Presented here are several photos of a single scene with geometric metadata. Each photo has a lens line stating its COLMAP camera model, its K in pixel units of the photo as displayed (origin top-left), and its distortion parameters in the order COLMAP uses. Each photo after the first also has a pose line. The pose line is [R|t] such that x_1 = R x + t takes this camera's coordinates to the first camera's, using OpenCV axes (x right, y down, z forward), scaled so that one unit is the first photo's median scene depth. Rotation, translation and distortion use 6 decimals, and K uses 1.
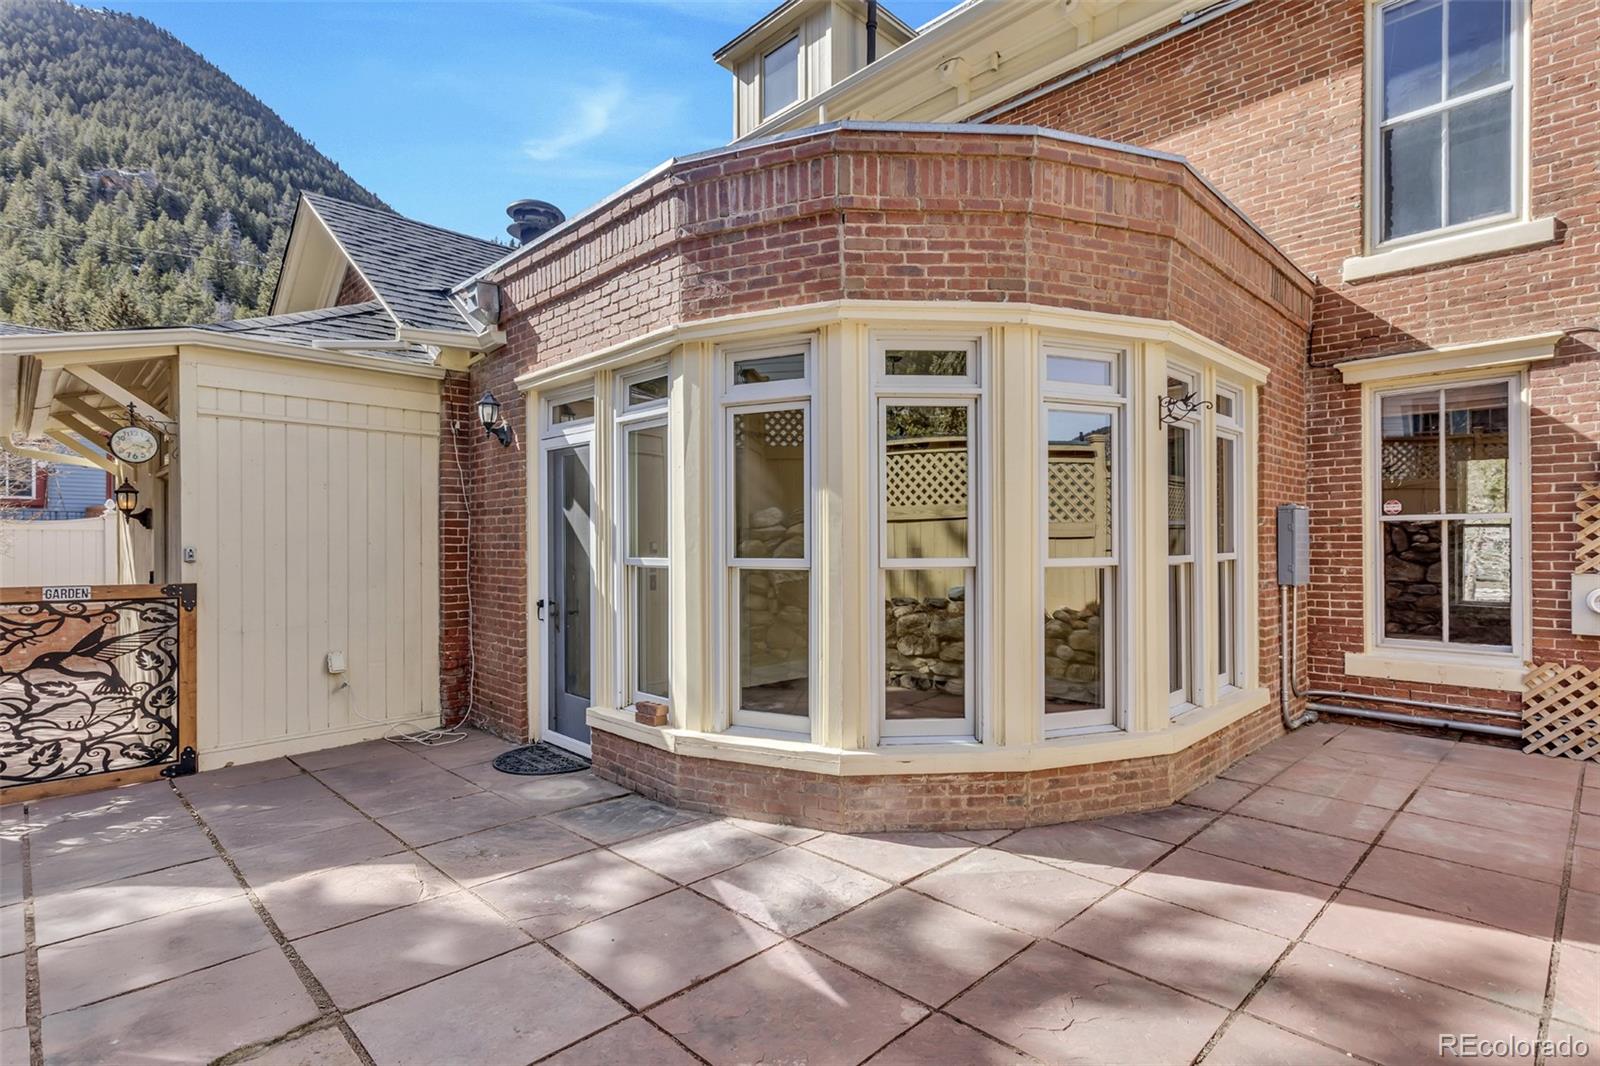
lens RADIAL K [[803.2, 0, 815.7], [0, 803.2, 540.9], [0, 0, 1]] dist [0.017979, 0.000219]
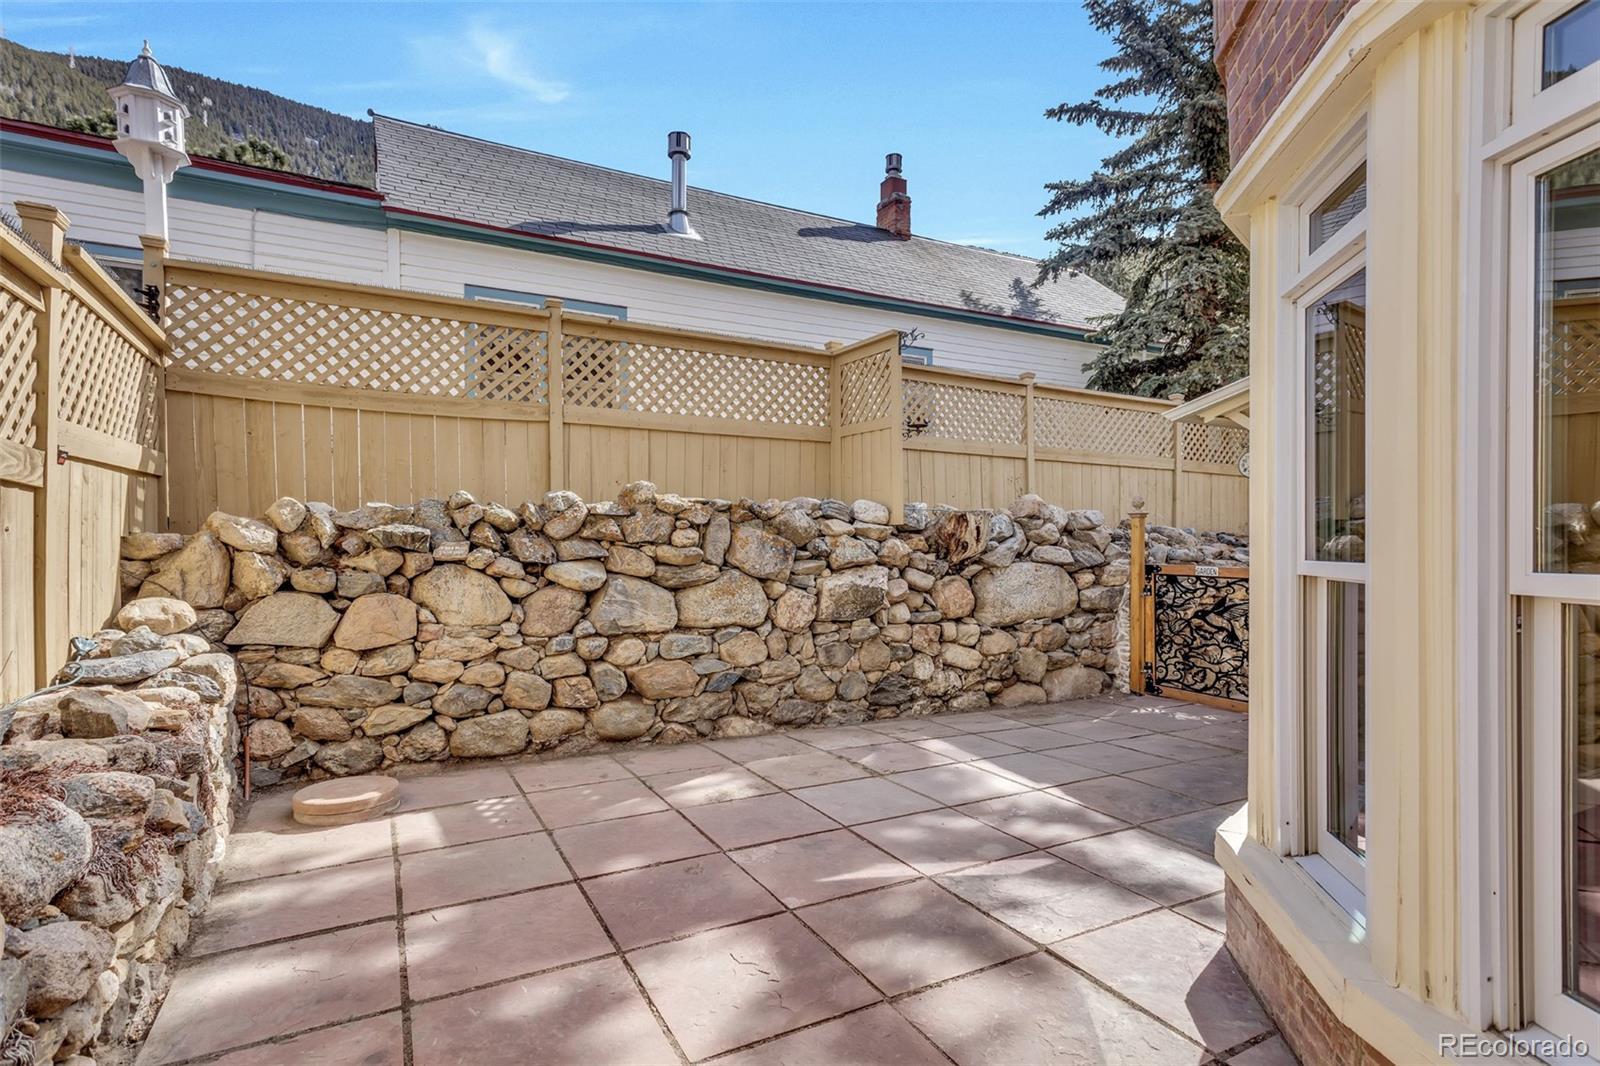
lens RADIAL K [[803.2, 0, 814.8], [0, 803.2, 541.5], [0, 0, 1]] dist [0.017979, 0.000219]
pose [[-0.291505, 0.002375, -0.956566, 0.858333], [0.007961, 0.999968, 0.000056, 0.005371], [0.956536, -0.007599, -0.291515, 0.905028]]
